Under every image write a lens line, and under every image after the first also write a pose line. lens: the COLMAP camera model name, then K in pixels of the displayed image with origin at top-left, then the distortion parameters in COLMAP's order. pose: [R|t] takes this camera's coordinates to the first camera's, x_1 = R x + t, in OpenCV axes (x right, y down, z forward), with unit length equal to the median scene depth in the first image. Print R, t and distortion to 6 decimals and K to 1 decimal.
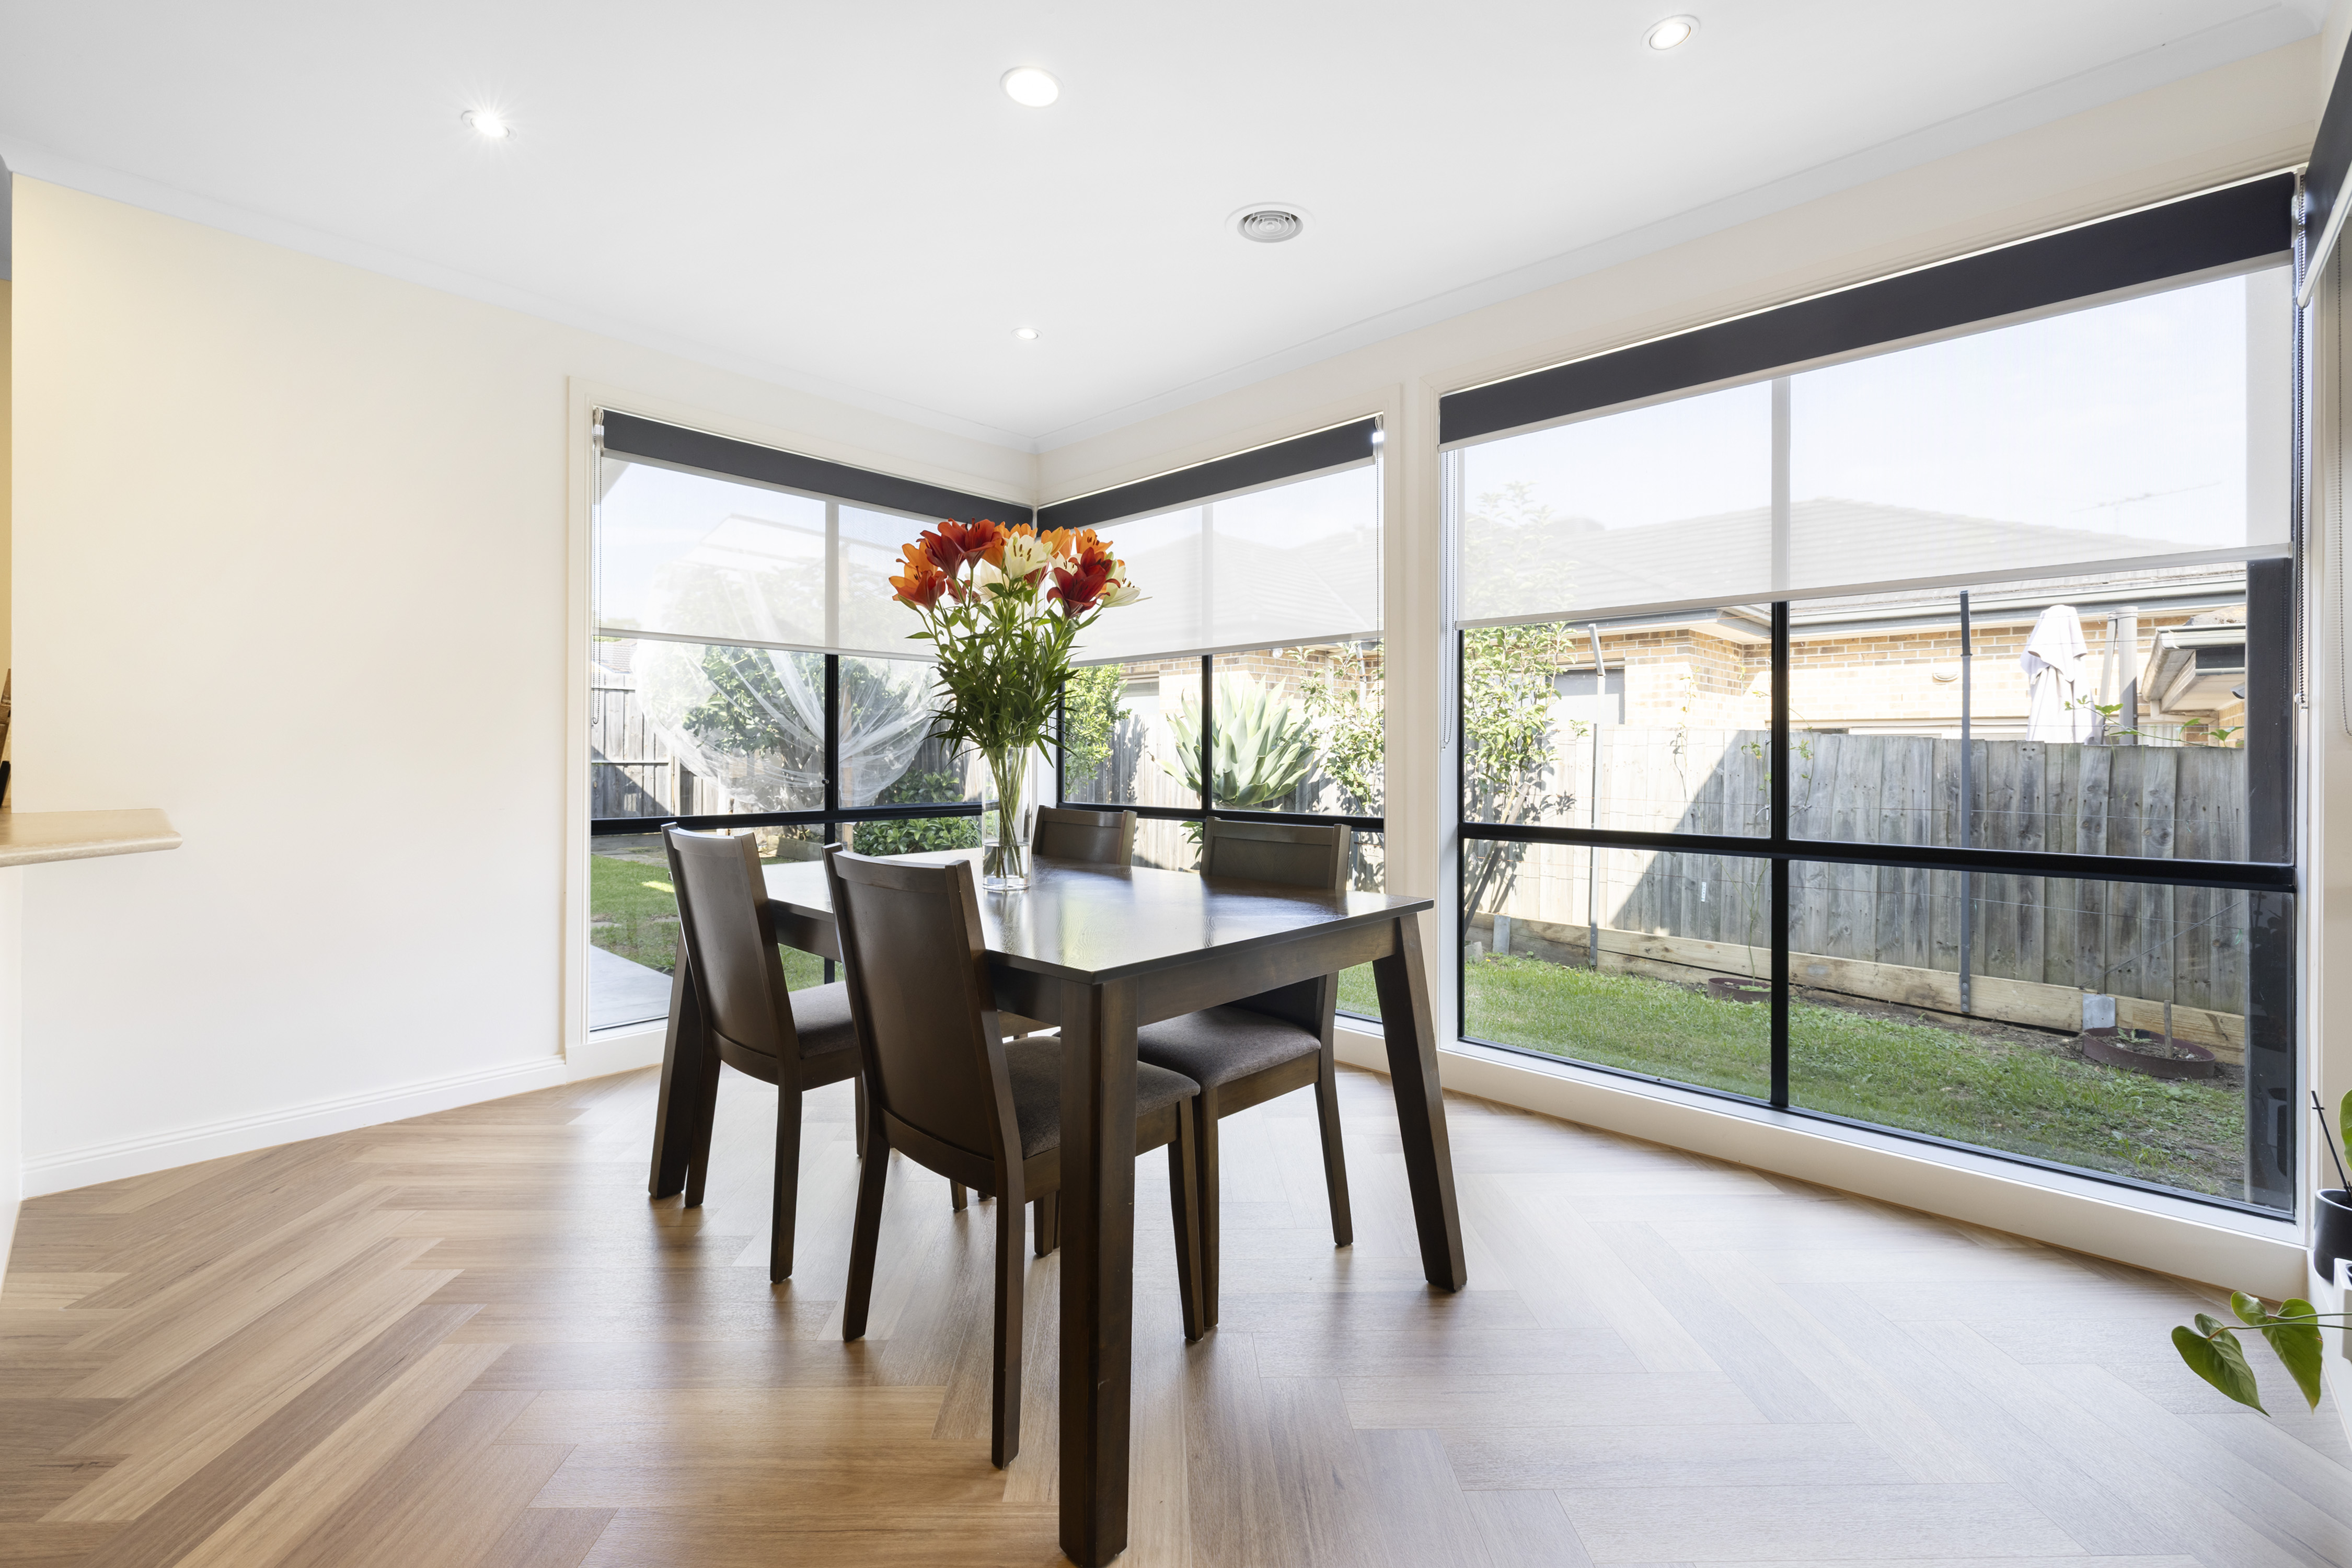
lens RADIAL K [[998.7, 0, 1158.0], [0, 998.7, 760.5], [0, 0, 1]] dist [-0.000324, -0.000084]
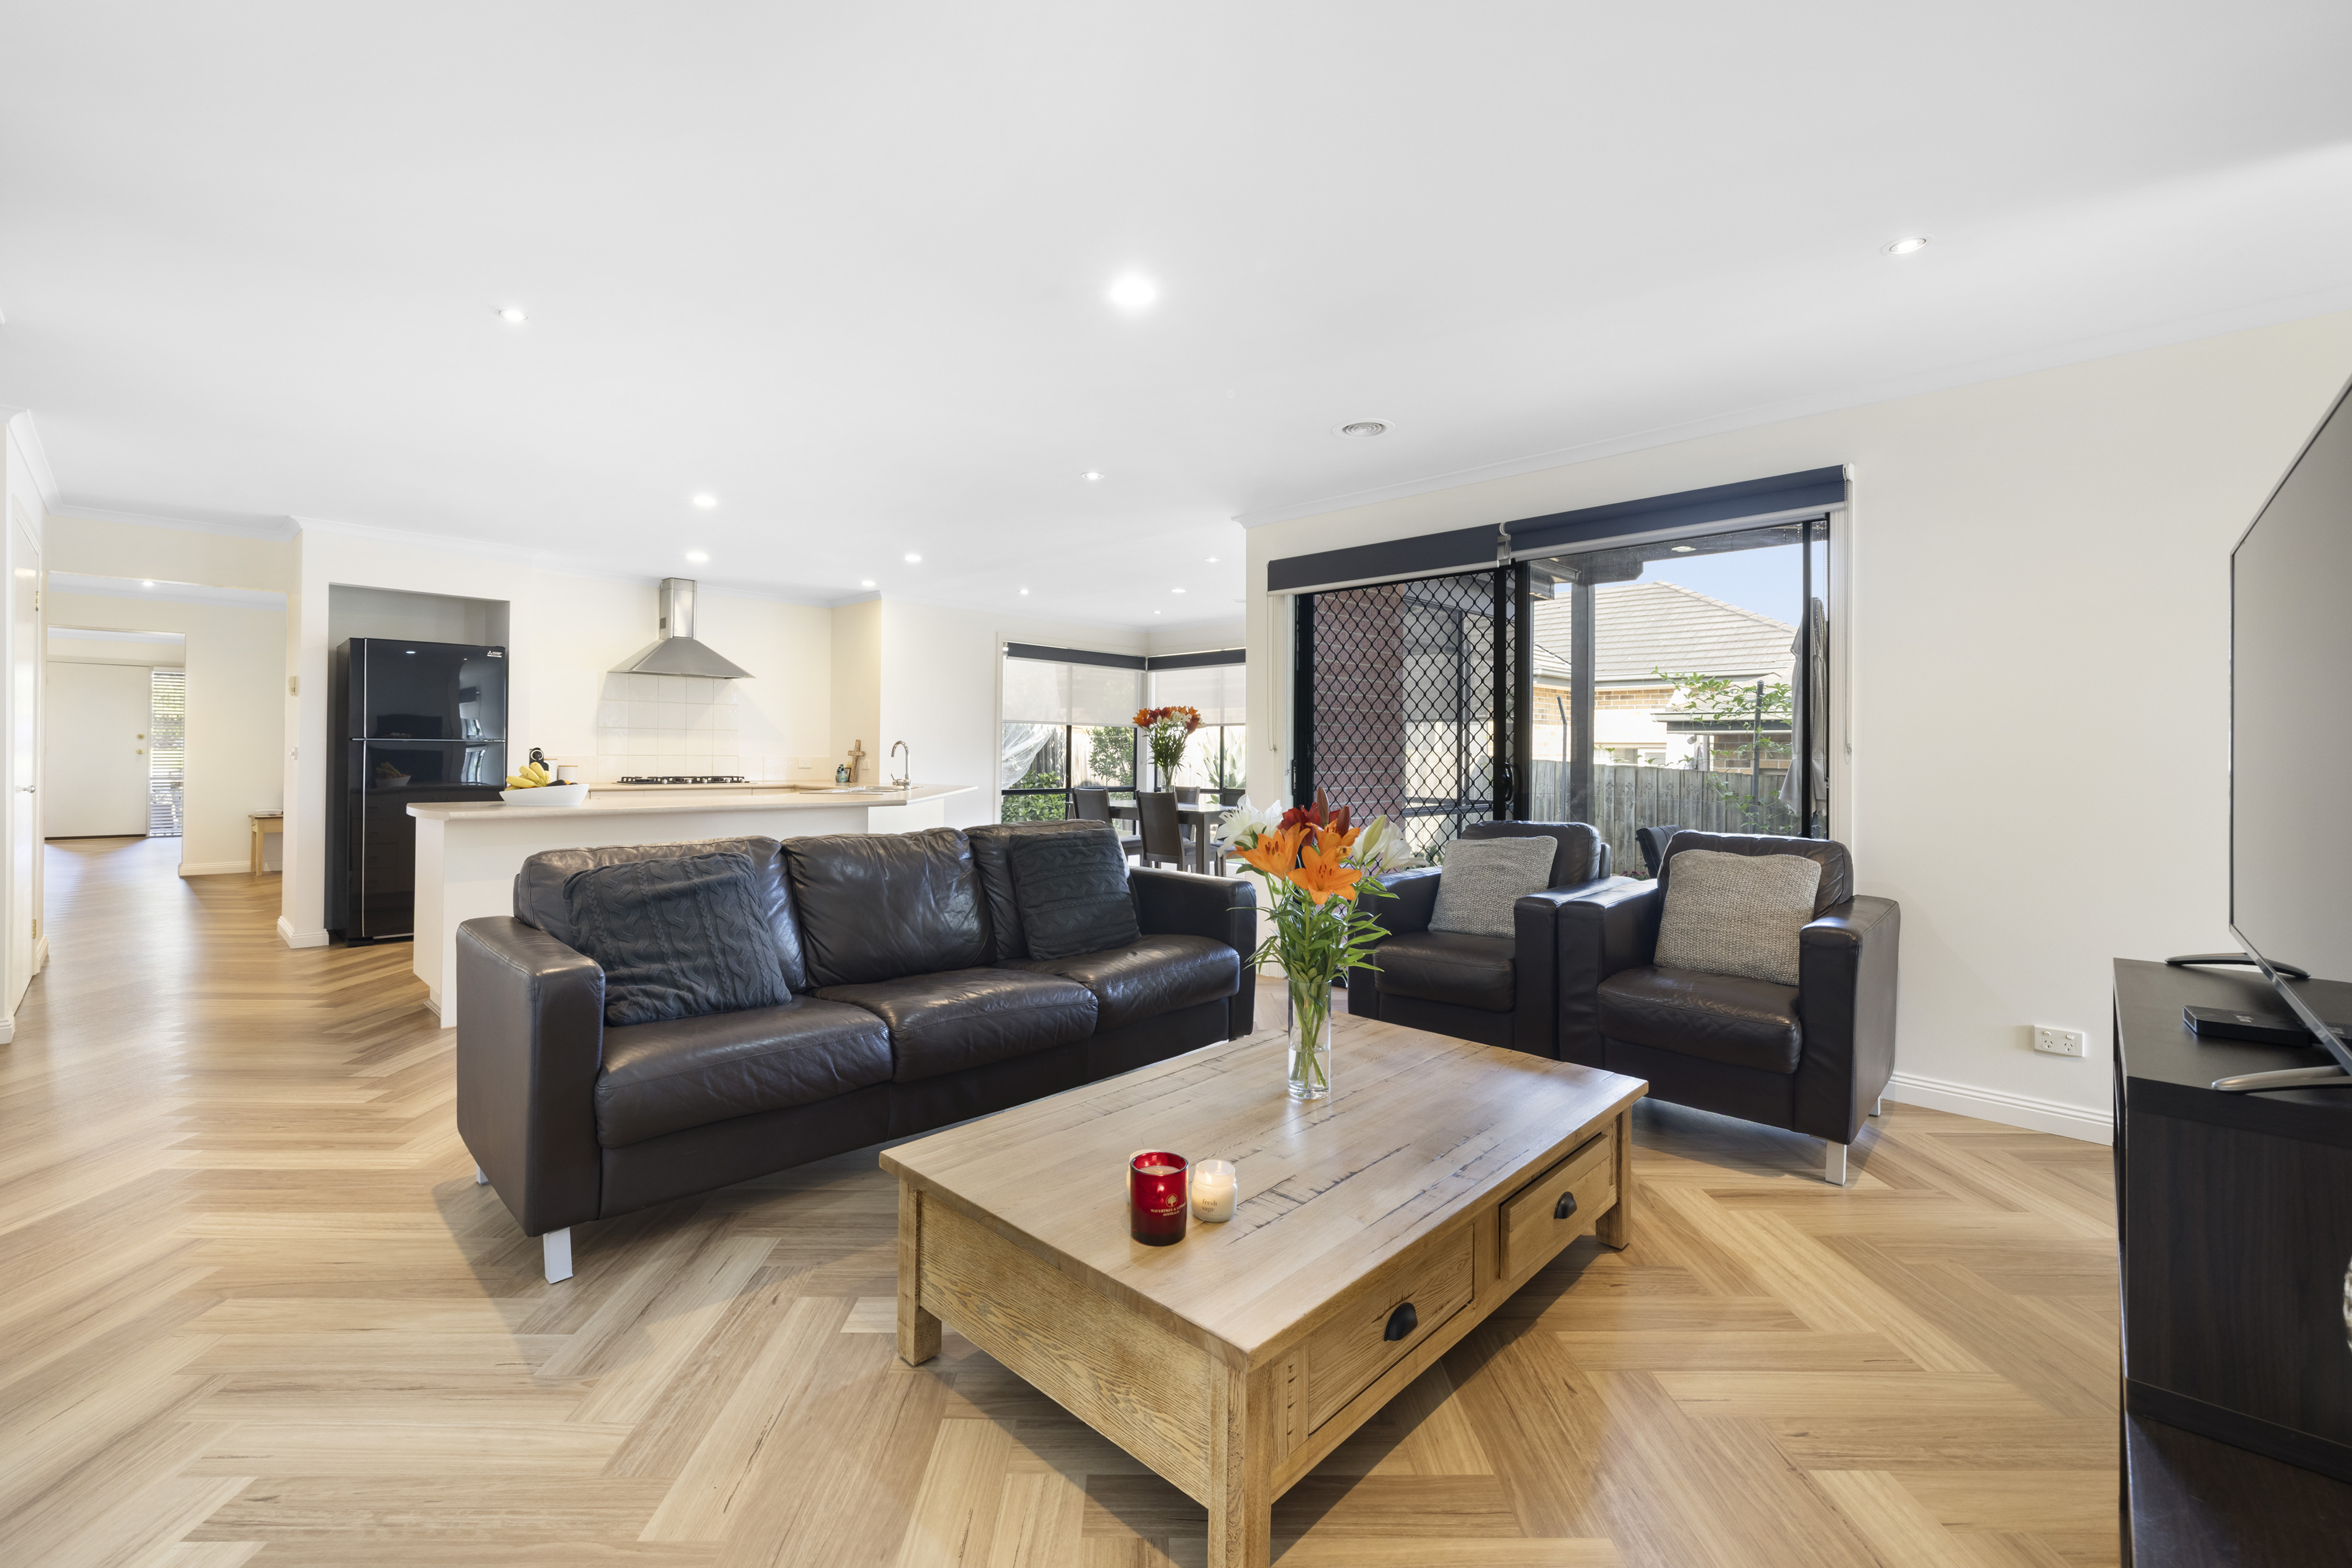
lens RADIAL K [[995.7, 0, 1166.0], [0, 995.7, 760.1], [0, 0, 1]] dist [-0.003009, -0.000714]
pose [[0.999965, 0.006821, 0.004817, -0.090596], [-0.006808, 0.999973, -0.002750, -0.012935], [-0.004836, 0.002718, 0.999985, -1.270247]]
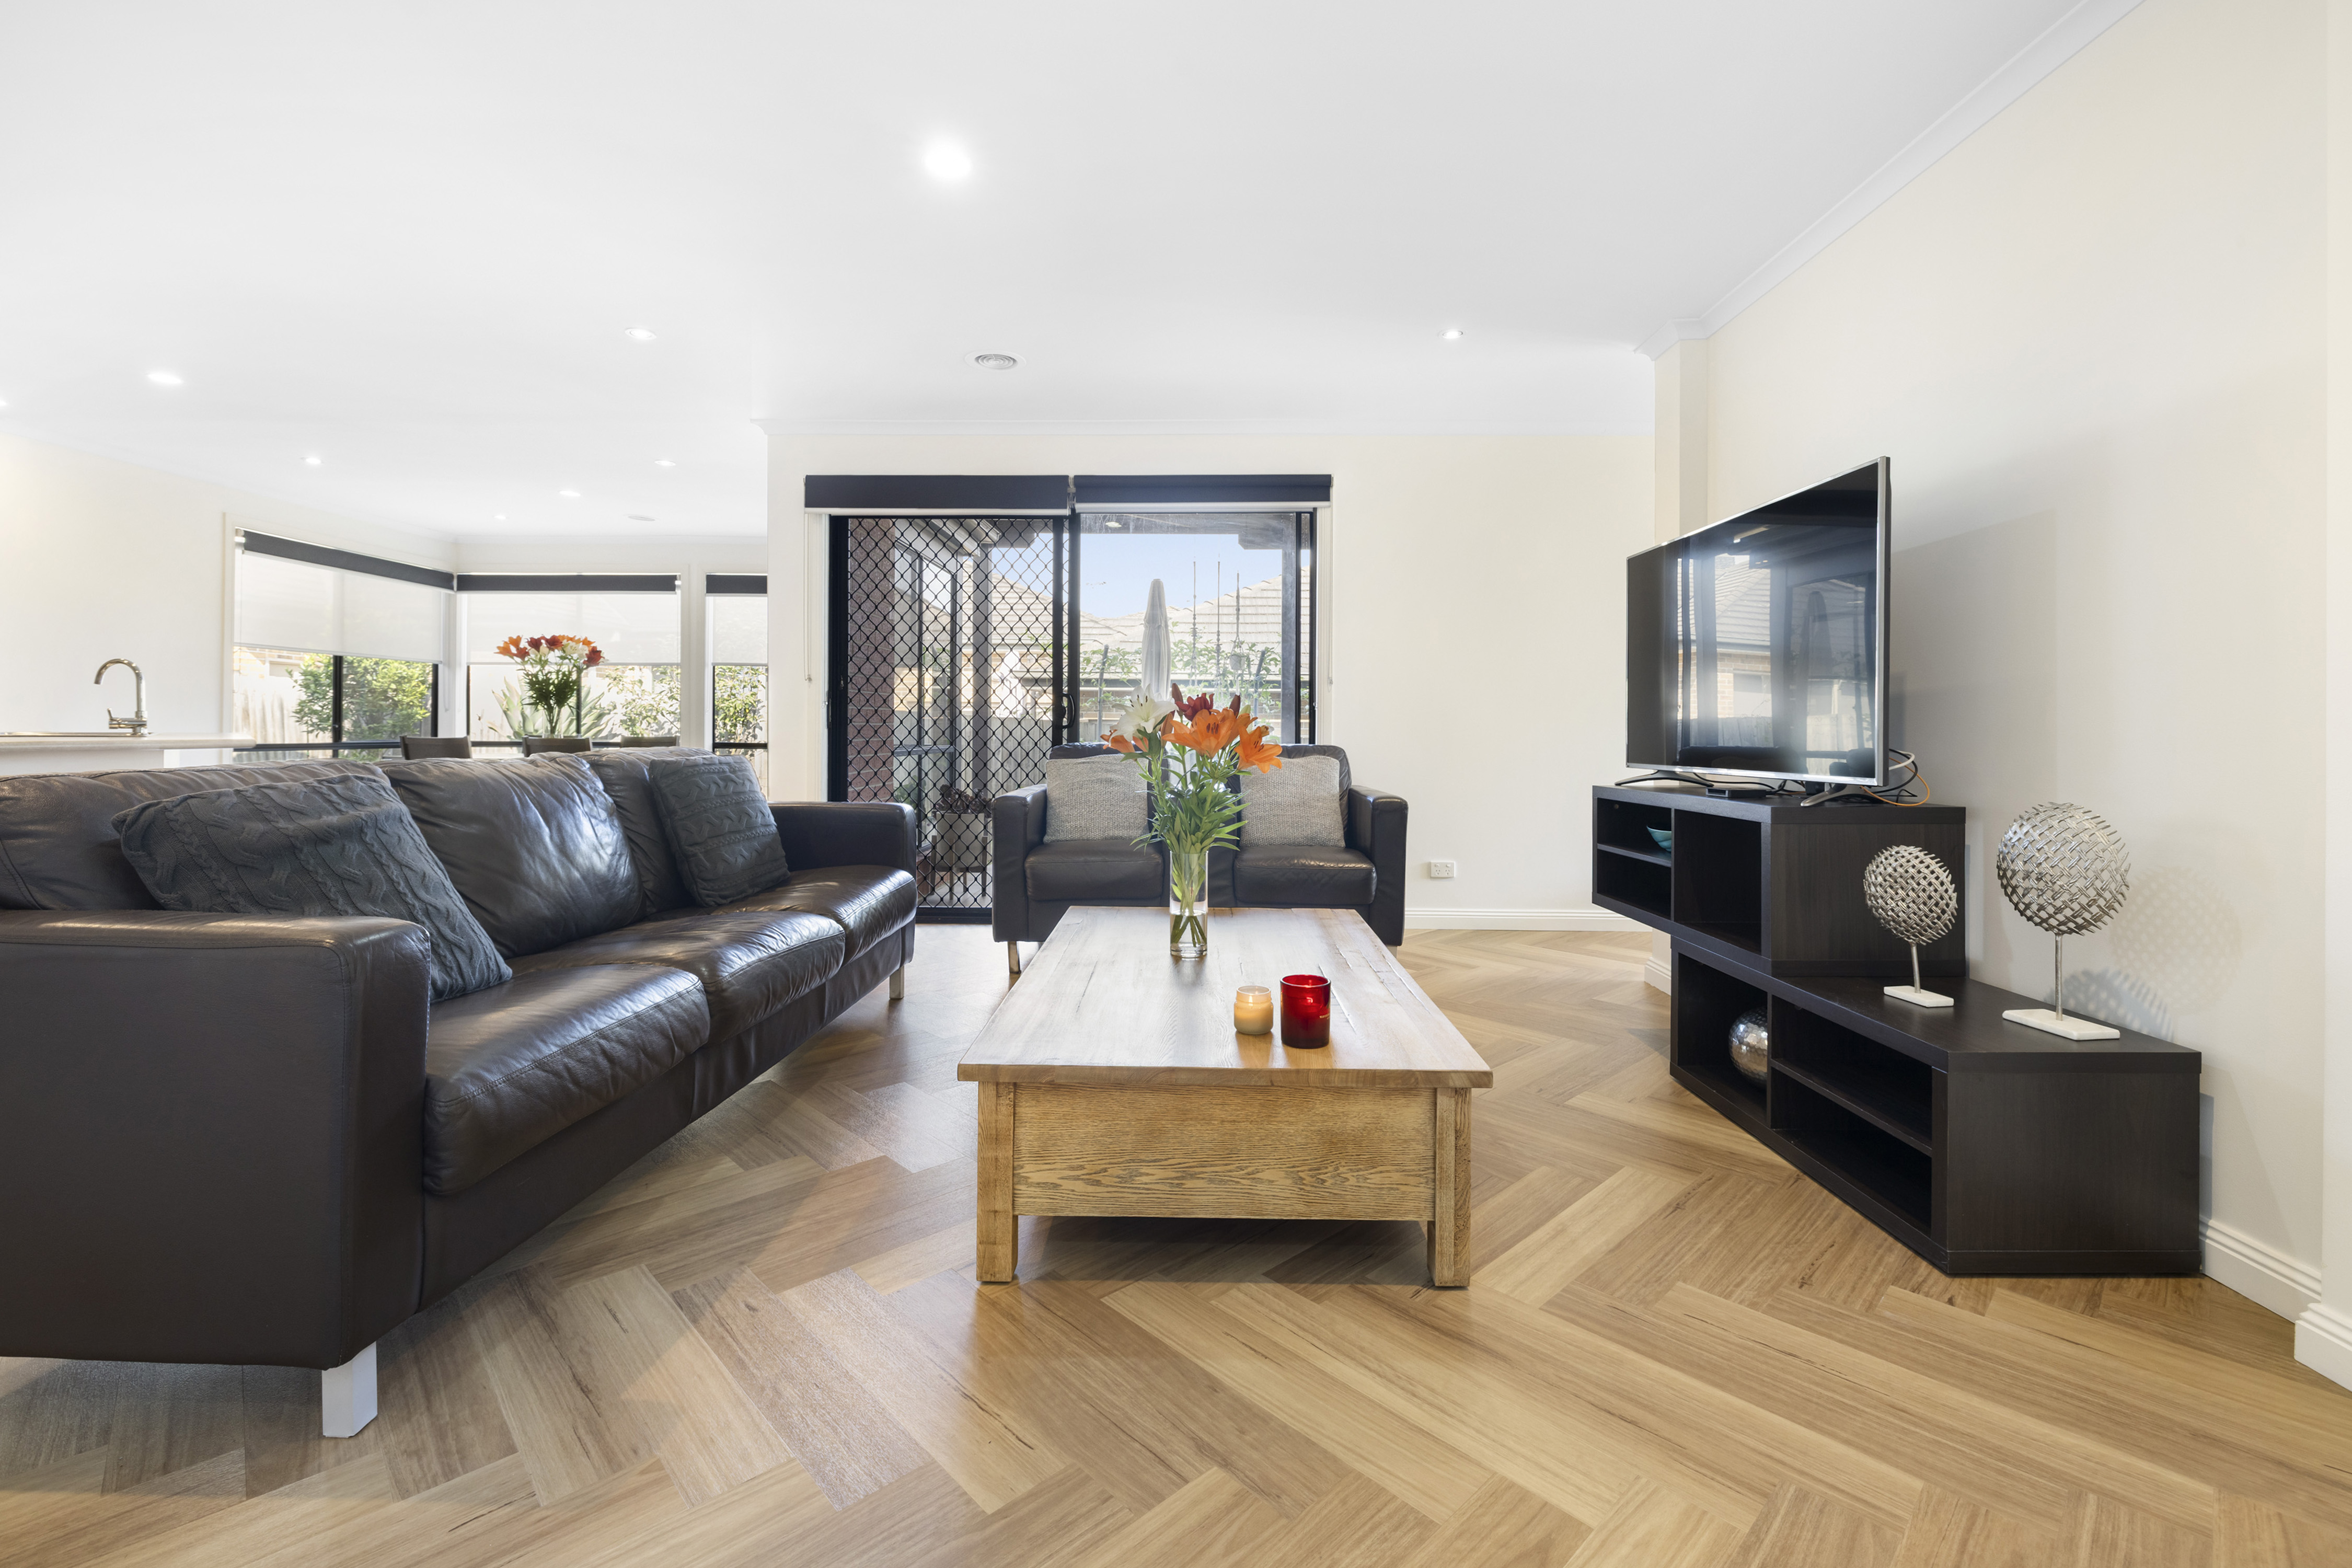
lens RADIAL K [[999.0, 0, 1187.8], [0, 999.0, 740.6], [0, 0, 1]] dist [0.001134, 0.000509]
pose [[0.727307, -0.004802, 0.686295, -0.398889], [-0.000727, 0.999970, 0.007767, 0.027368], [-0.686311, -0.006148, 0.727282, -1.181478]]
